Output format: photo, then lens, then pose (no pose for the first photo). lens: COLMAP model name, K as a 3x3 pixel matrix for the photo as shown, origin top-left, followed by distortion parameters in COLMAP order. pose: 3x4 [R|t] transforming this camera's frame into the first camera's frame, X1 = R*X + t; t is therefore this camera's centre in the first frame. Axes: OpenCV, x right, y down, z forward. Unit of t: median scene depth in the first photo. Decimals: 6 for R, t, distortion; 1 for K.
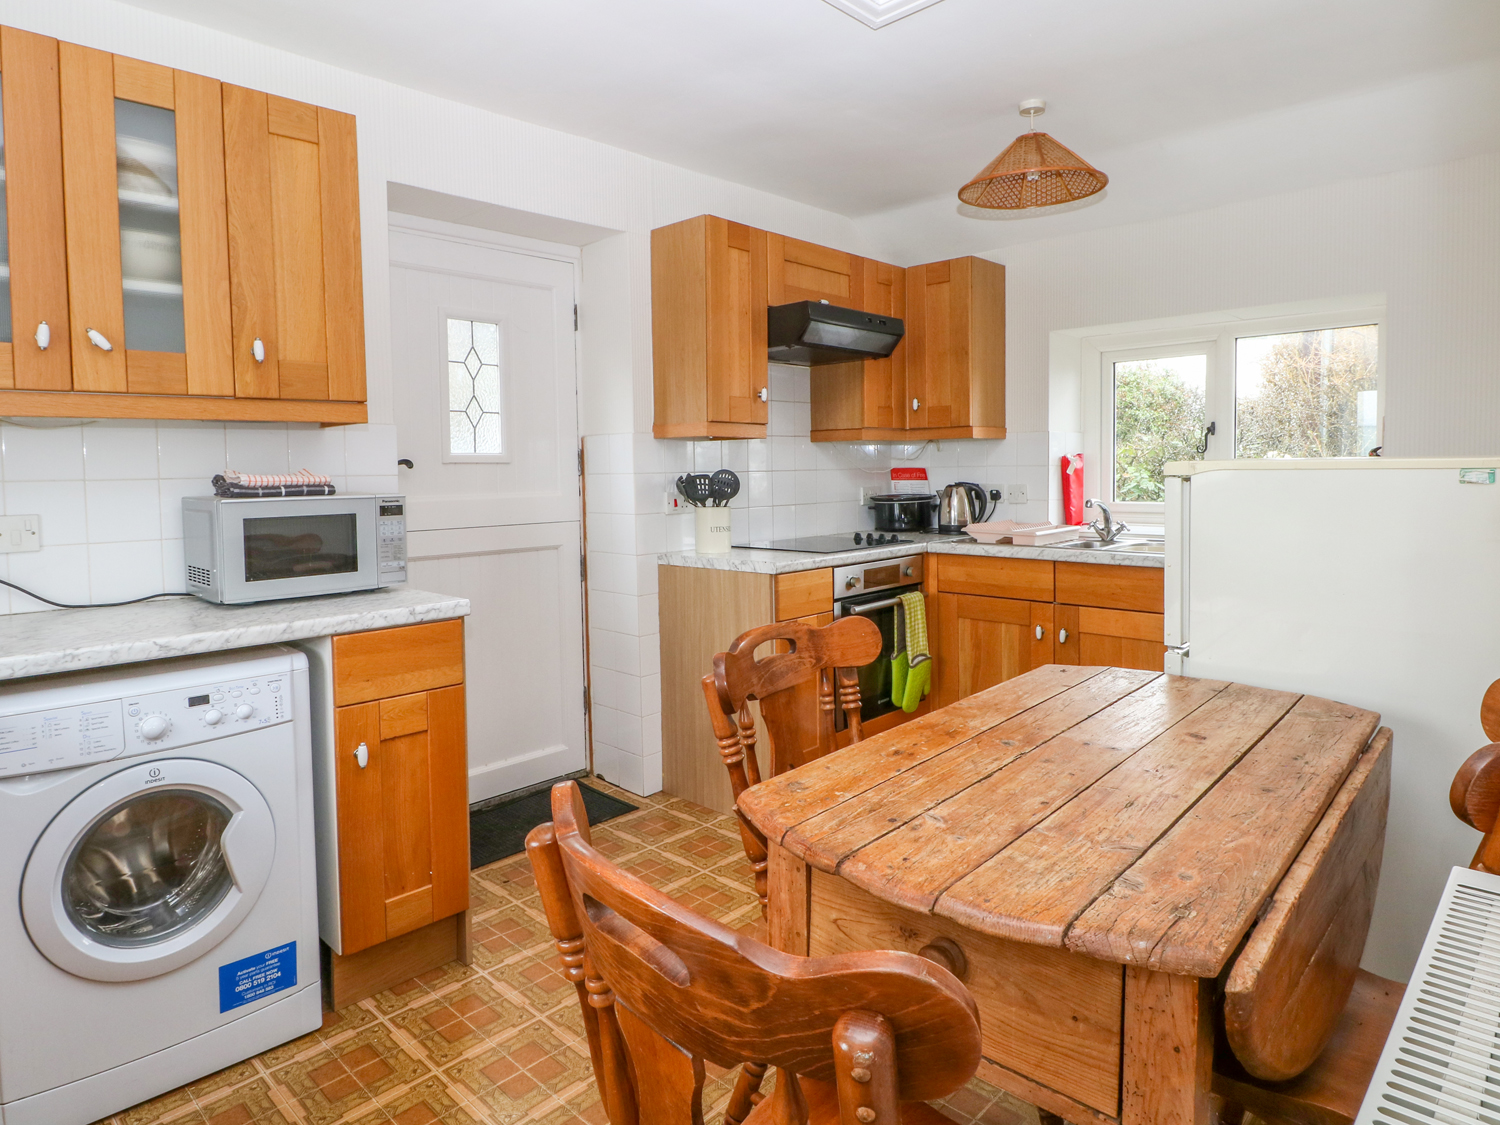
lens RADIAL K [[867.3, 0, 749.4], [0, 867.3, 507.0], [0, 0, 1]] dist [0.002045, -0.000011]
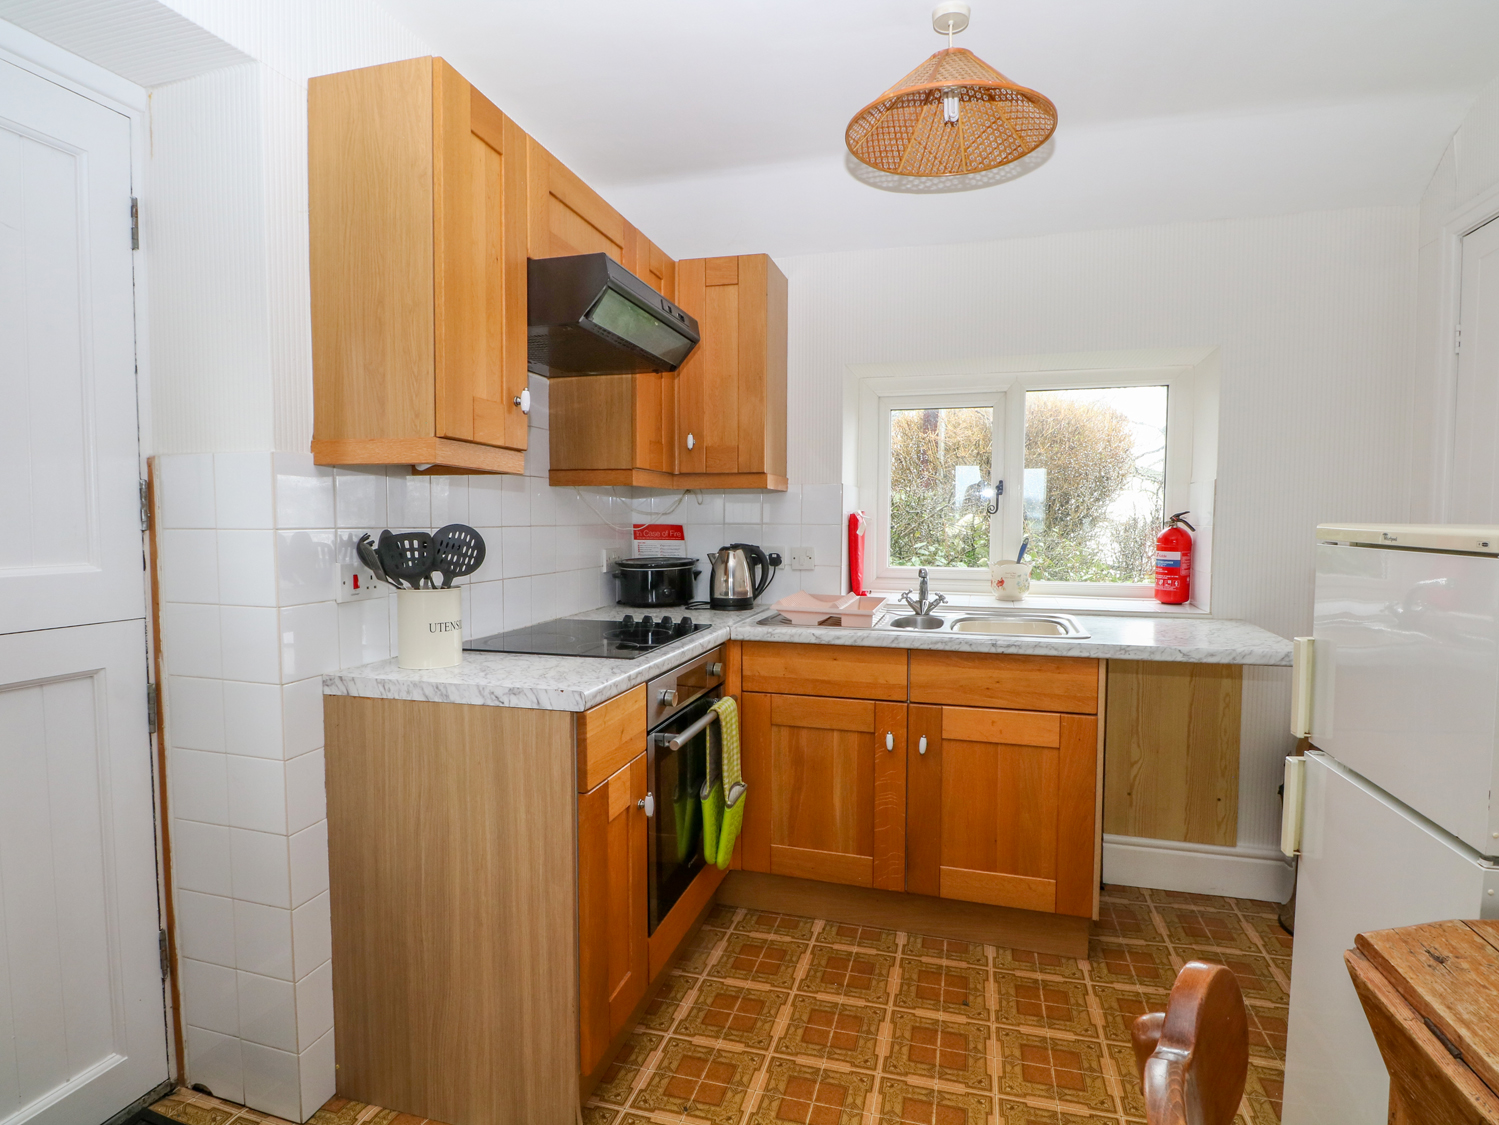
lens RADIAL K [[782.7, 0, 756.9], [0, 782.7, 561.5], [0, 0, 1]] dist [0.001897, -0.012356]
pose [[0.883515, -0.006797, 0.468353, -0.092869], [0.004344, 0.999971, 0.006318, -0.019922], [-0.468382, -0.003548, 0.883519, 0.426581]]
